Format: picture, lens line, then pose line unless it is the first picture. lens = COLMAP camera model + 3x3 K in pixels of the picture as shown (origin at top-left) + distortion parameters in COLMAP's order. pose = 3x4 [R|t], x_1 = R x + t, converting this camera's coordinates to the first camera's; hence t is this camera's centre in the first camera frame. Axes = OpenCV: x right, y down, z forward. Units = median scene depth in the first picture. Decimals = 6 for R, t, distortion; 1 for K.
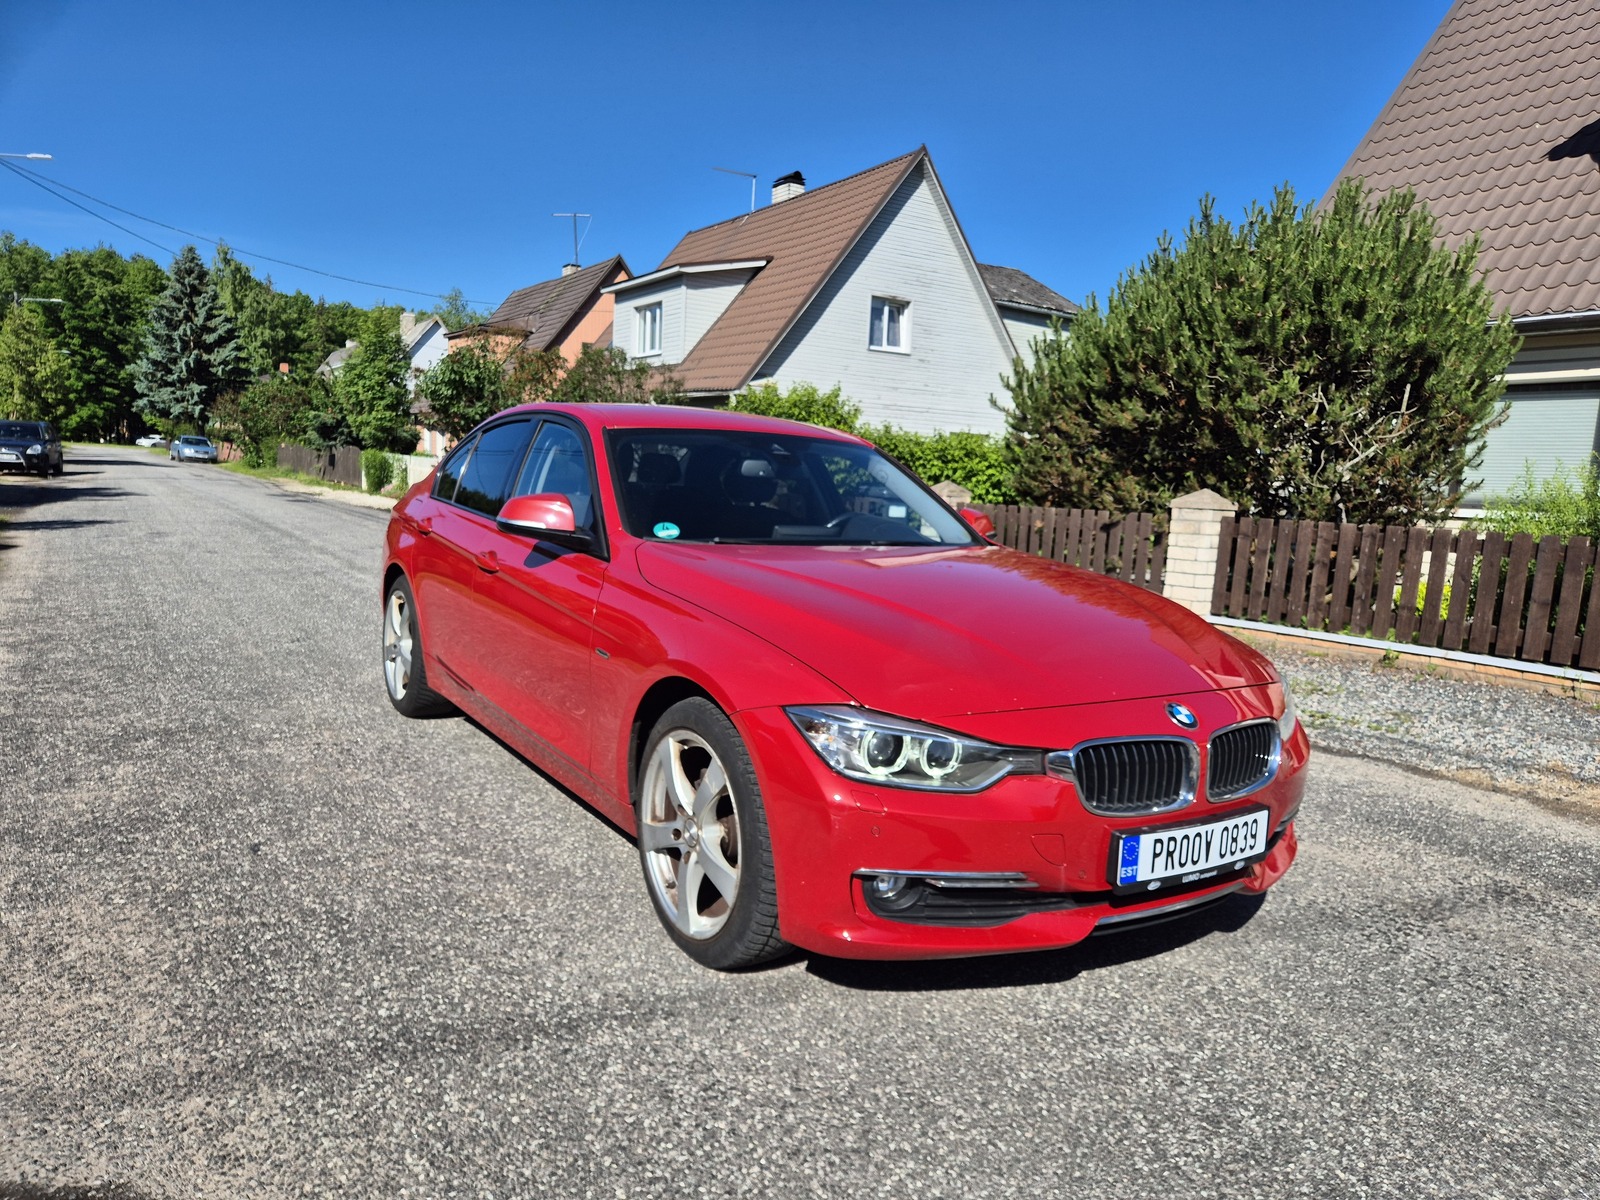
lens RADIAL K [[1064.6, 0, 778.6], [0, 1064.6, 604.2], [0, 0, 1]] dist [0.144087, -0.118414]
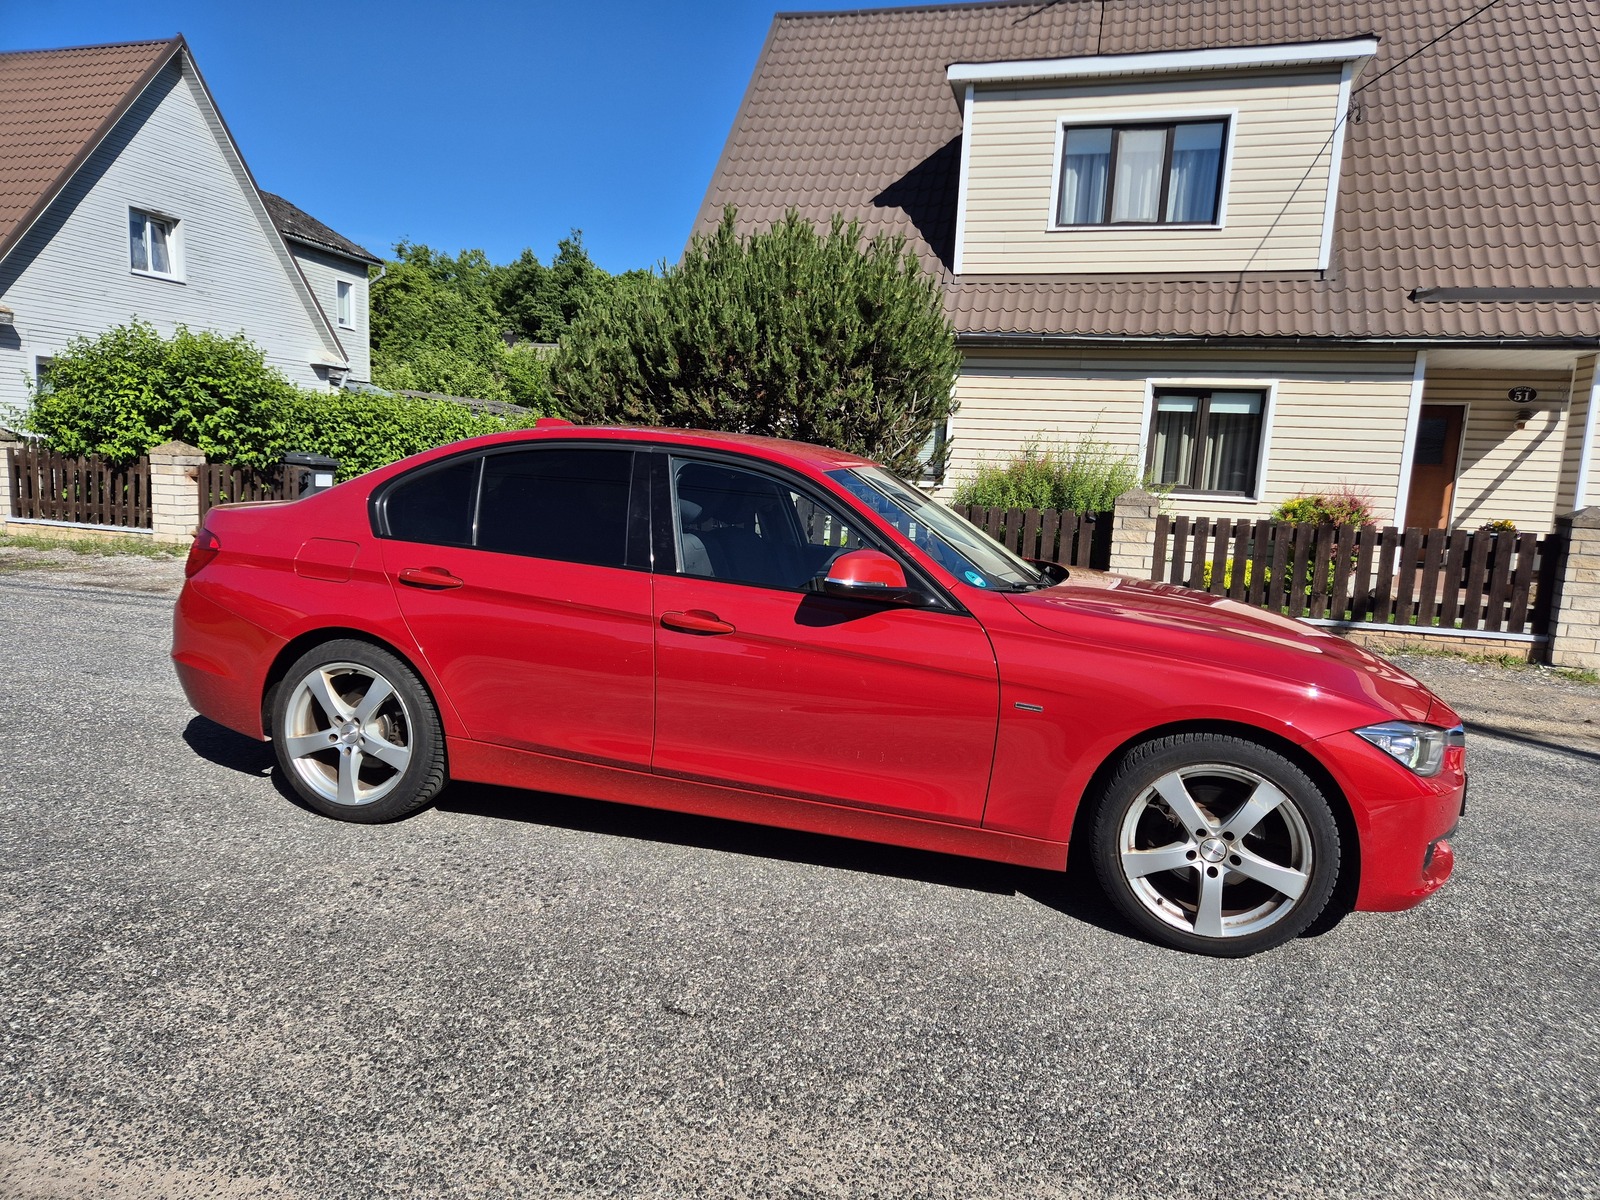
lens RADIAL K [[1064.6, 0, 778.6], [0, 1064.6, 604.2], [0, 0, 1]] dist [0.144087, -0.118414]
pose [[0.751319, -0.104538, 0.651607, -0.123759], [0.071885, 0.994463, 0.076658, -0.017839], [-0.656013, -0.010753, 0.754673, 0.047522]]
